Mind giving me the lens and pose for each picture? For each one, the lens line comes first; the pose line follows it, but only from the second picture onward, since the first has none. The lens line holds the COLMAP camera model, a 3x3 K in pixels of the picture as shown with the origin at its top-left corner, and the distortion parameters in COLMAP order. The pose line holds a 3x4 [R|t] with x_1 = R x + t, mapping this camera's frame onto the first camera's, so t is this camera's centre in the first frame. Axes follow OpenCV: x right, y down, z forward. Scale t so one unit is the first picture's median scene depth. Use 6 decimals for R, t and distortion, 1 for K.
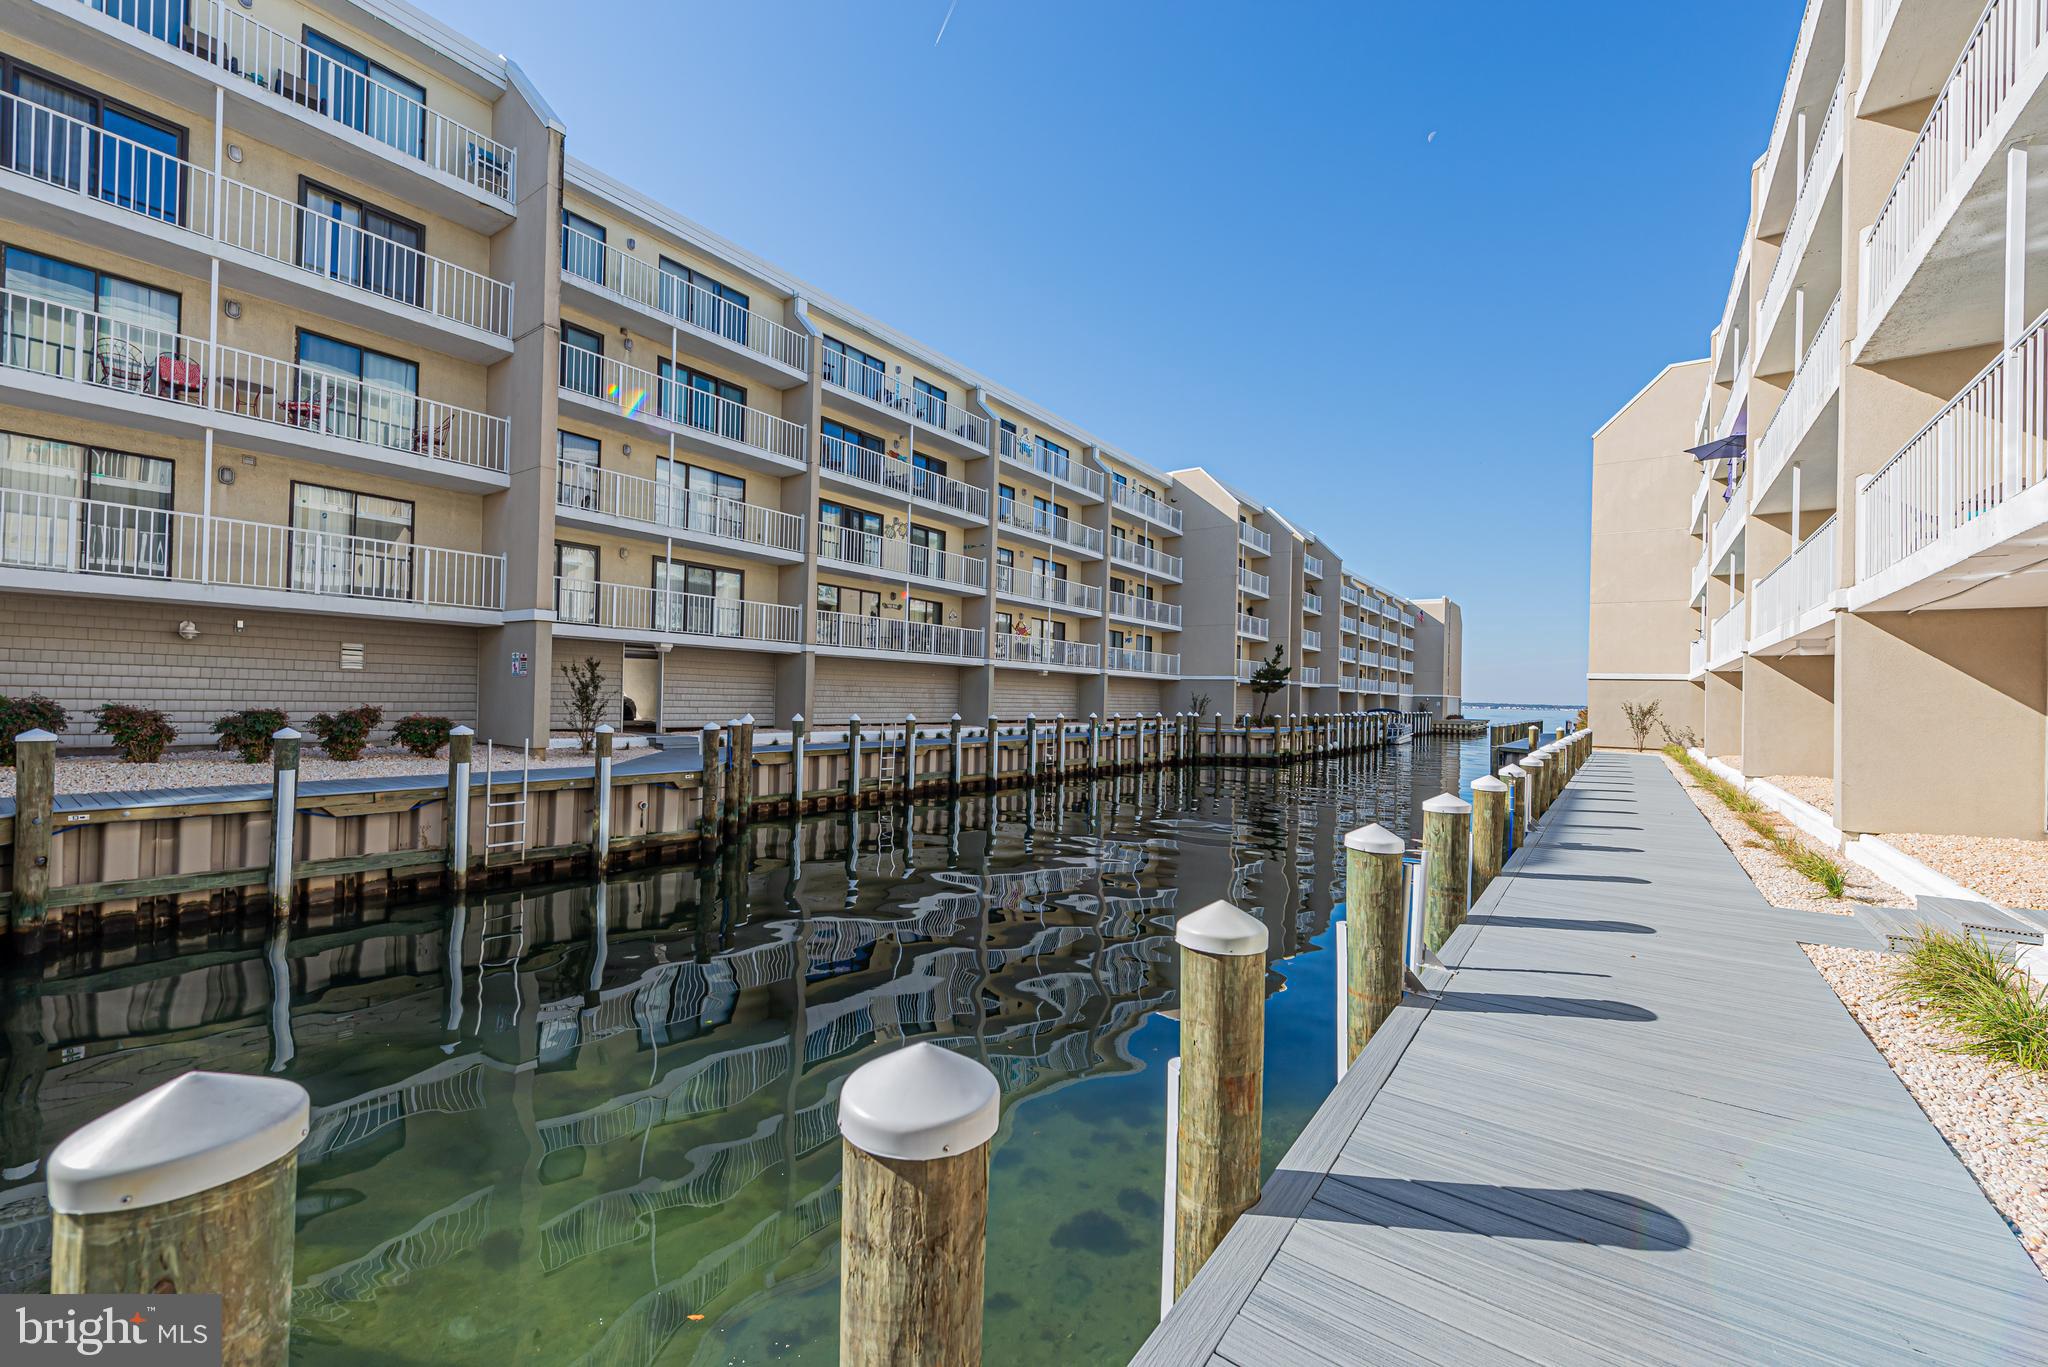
lens RADIAL K [[806.4, 0, 1045.5], [0, 806.4, 692.1], [0, 0, 1]] dist [0.013633, -0.003840]
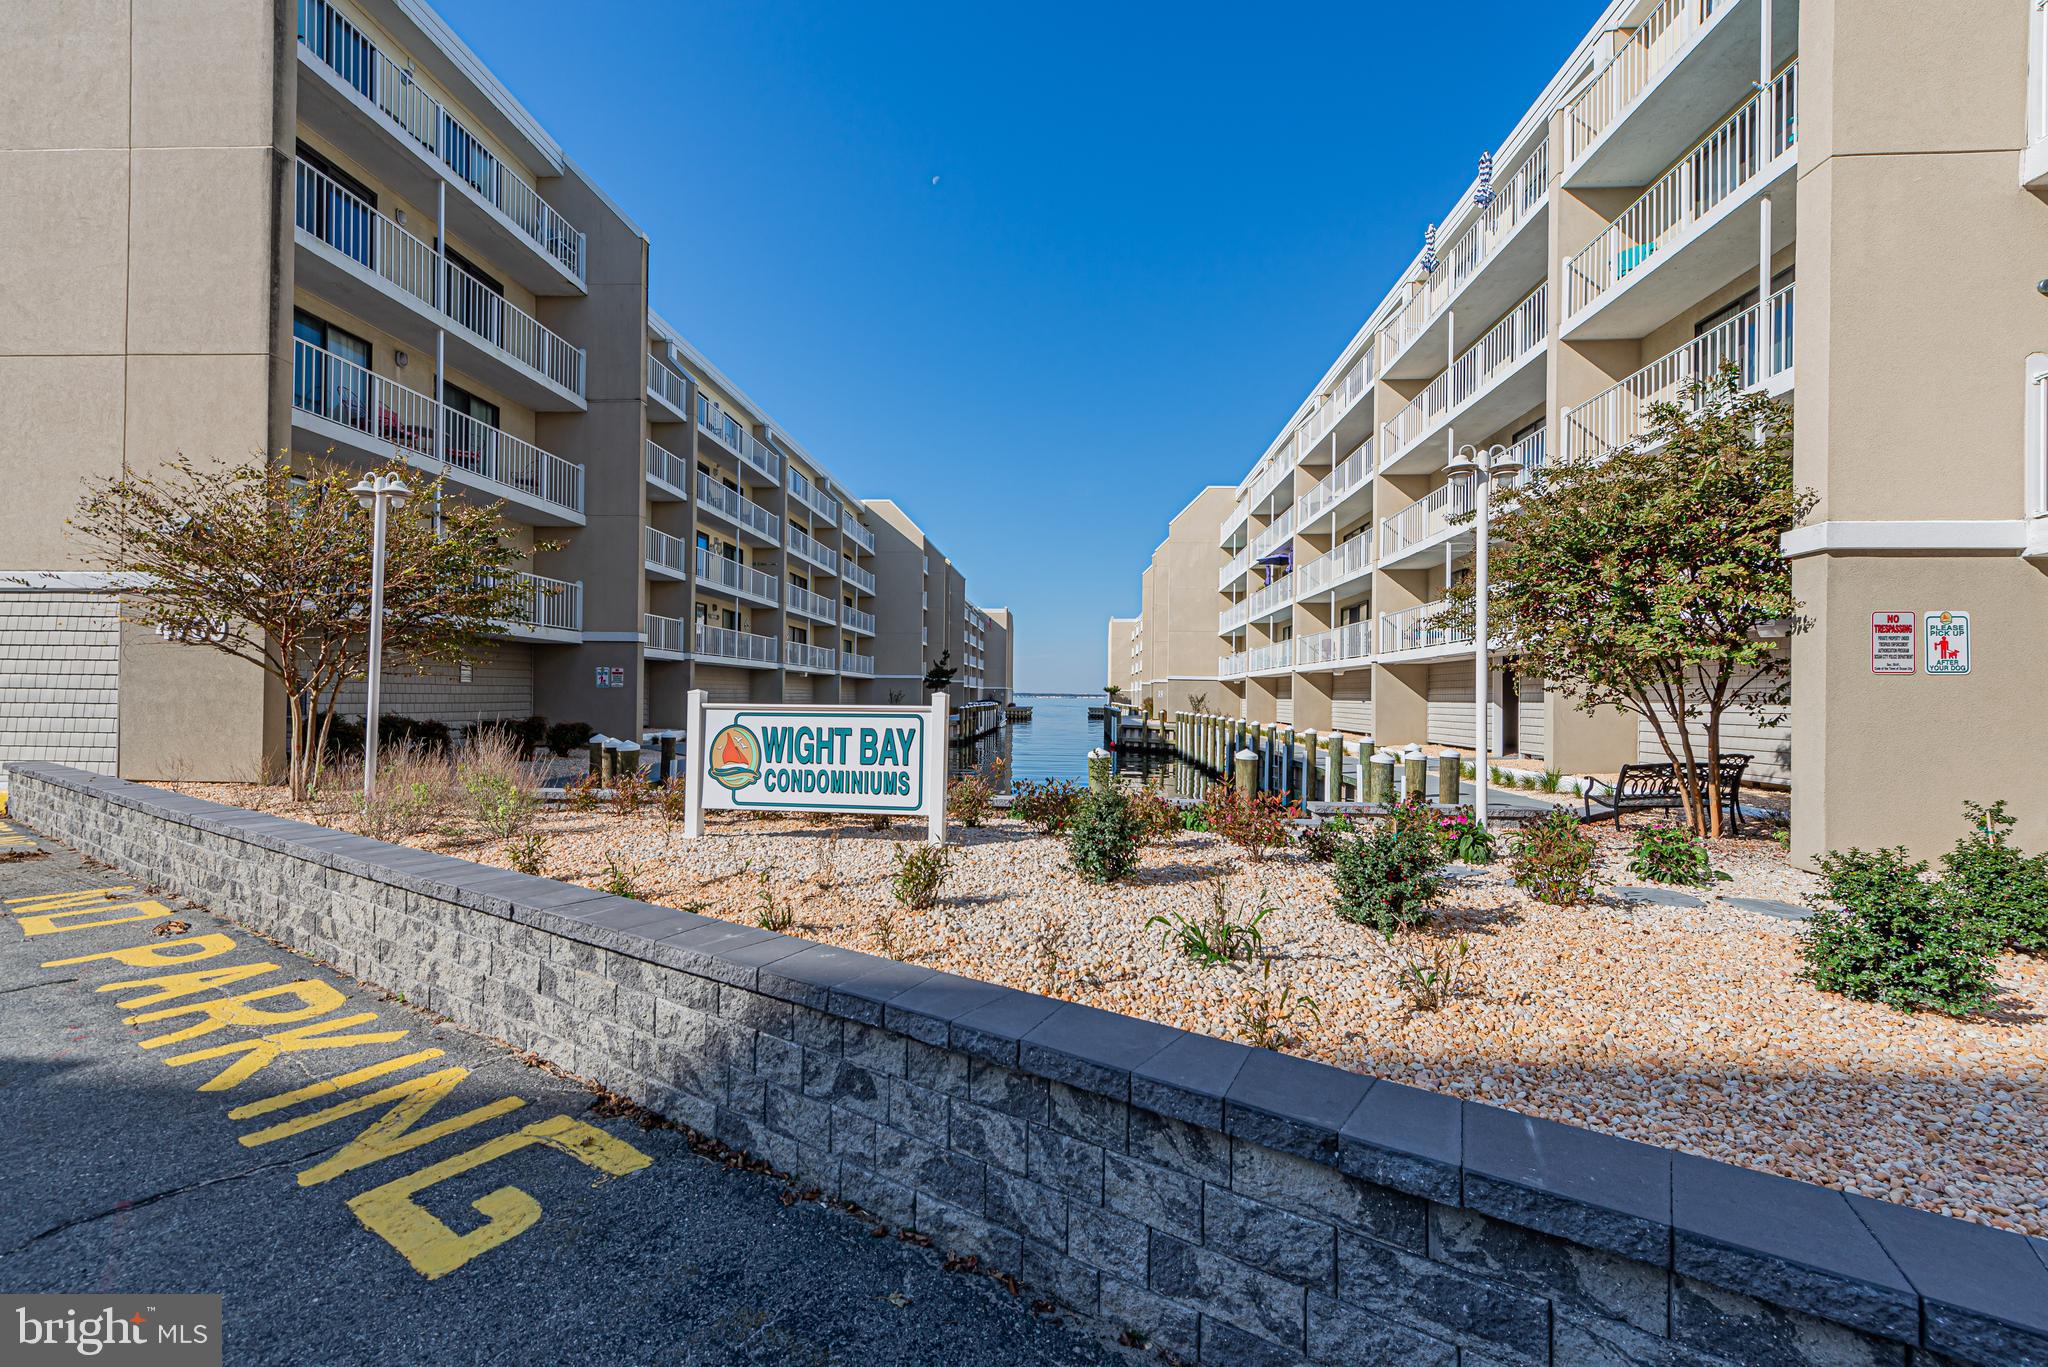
lens RADIAL K [[806.4, 0, 1007.0], [0, 806.4, 692.5], [0, 0, 1]] dist [0.013633, -0.003840]
pose [[0.861876, -0.009787, 0.507025, -0.380962], [0.004153, 0.999916, 0.012242, -0.012084], [-0.507102, -0.008446, 0.861845, -0.164918]]
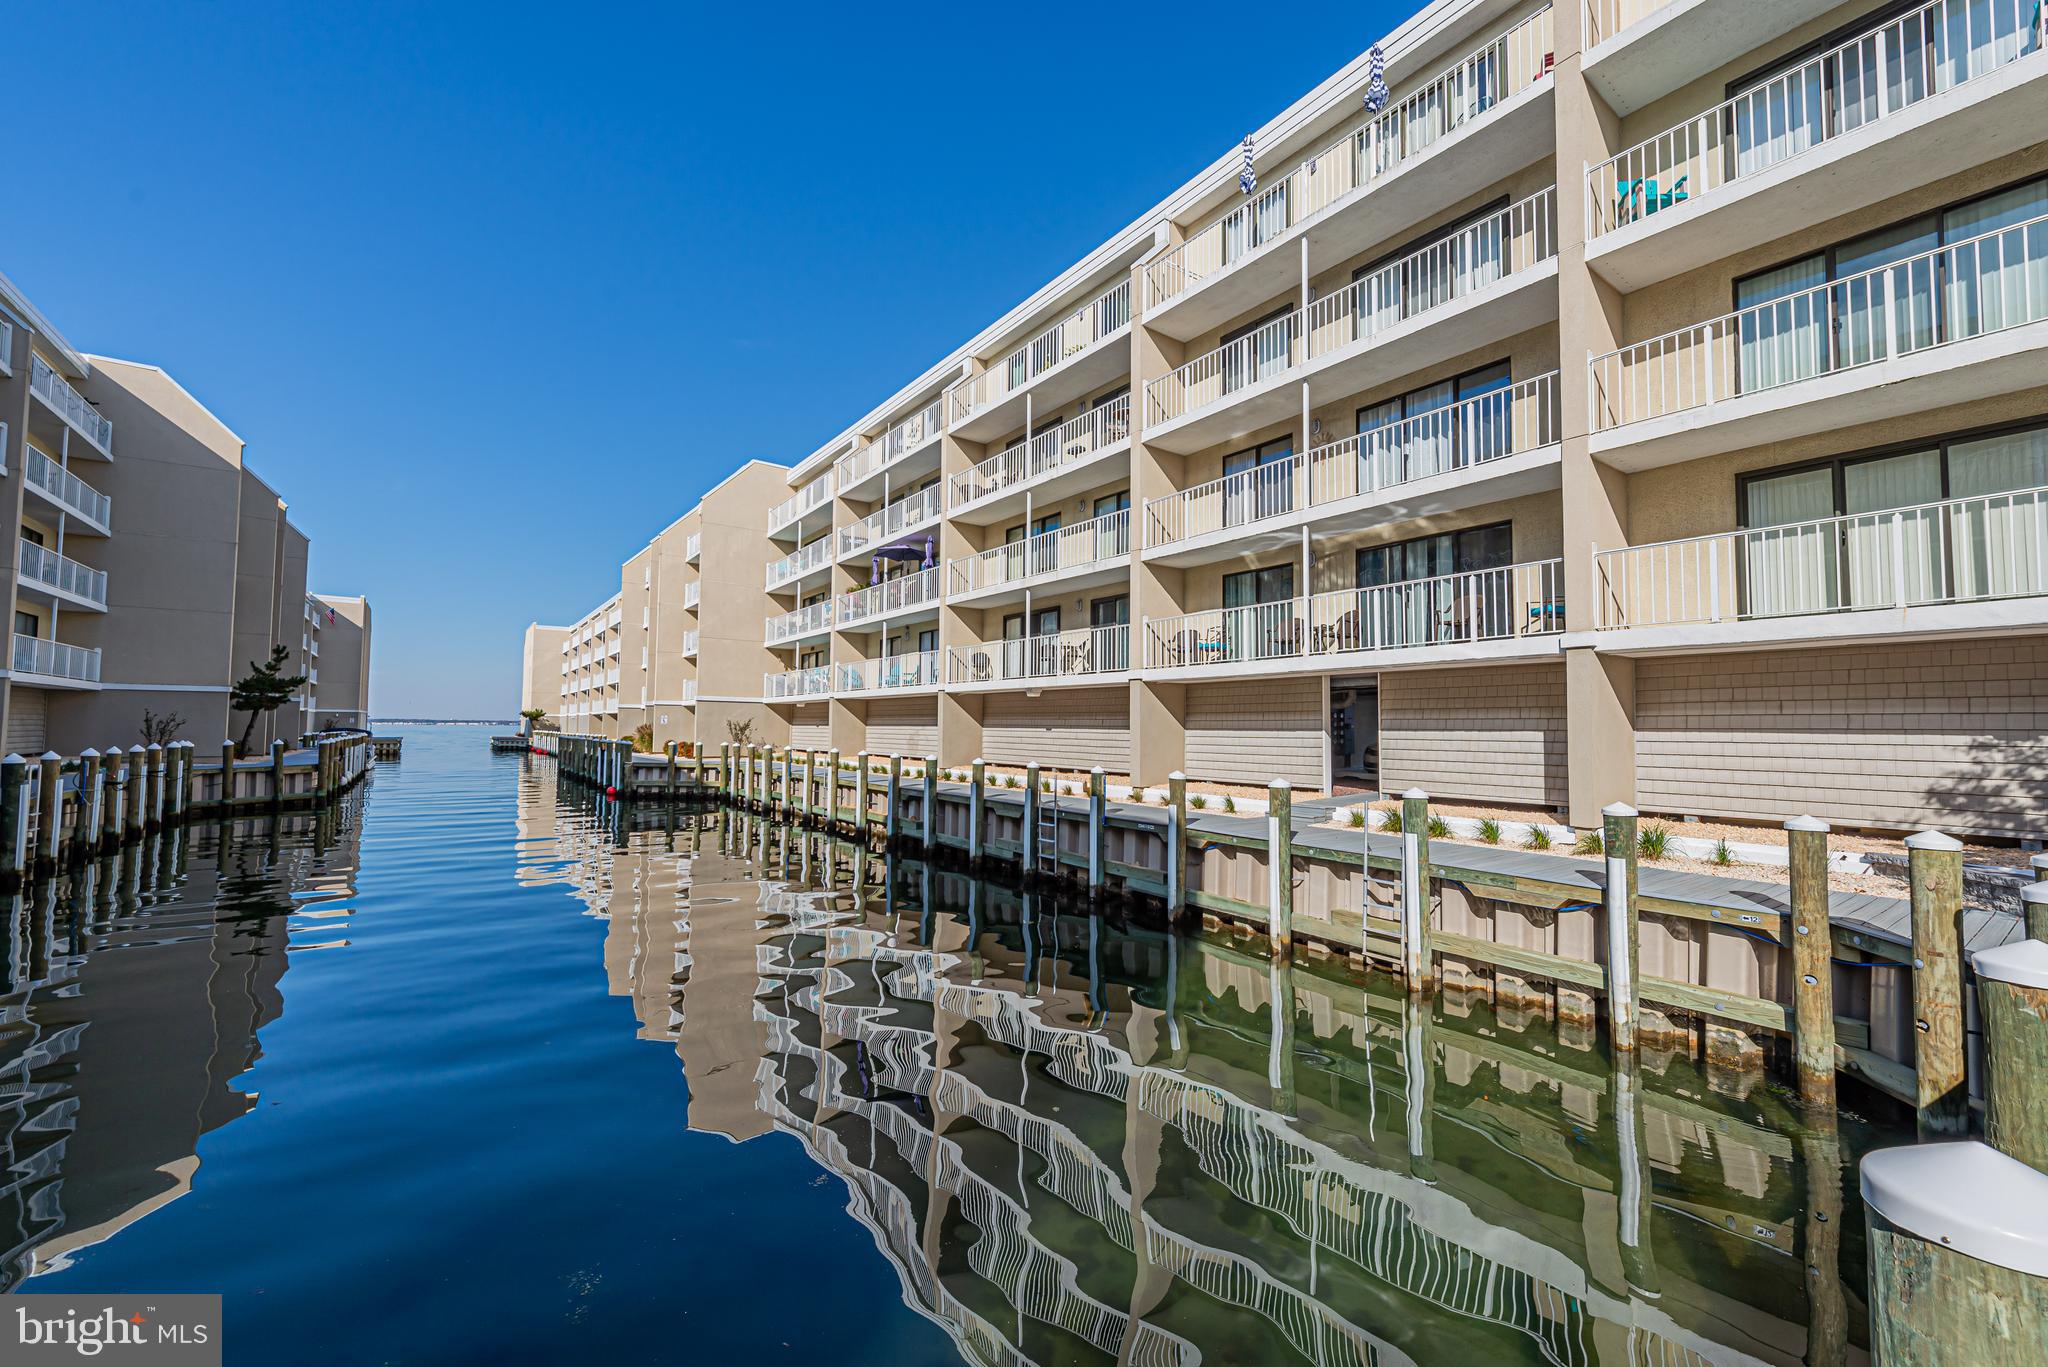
lens RADIAL K [[806.4, 0, 1020.7], [0, 806.4, 689.7], [0, 0, 1]] dist [0.013633, -0.003840]
pose [[0.322014, 0.026162, 0.946373, -0.290543], [-0.007312, 0.999657, -0.025147, -0.007031], [-0.946707, 0.001178, 0.322095, 0.179753]]
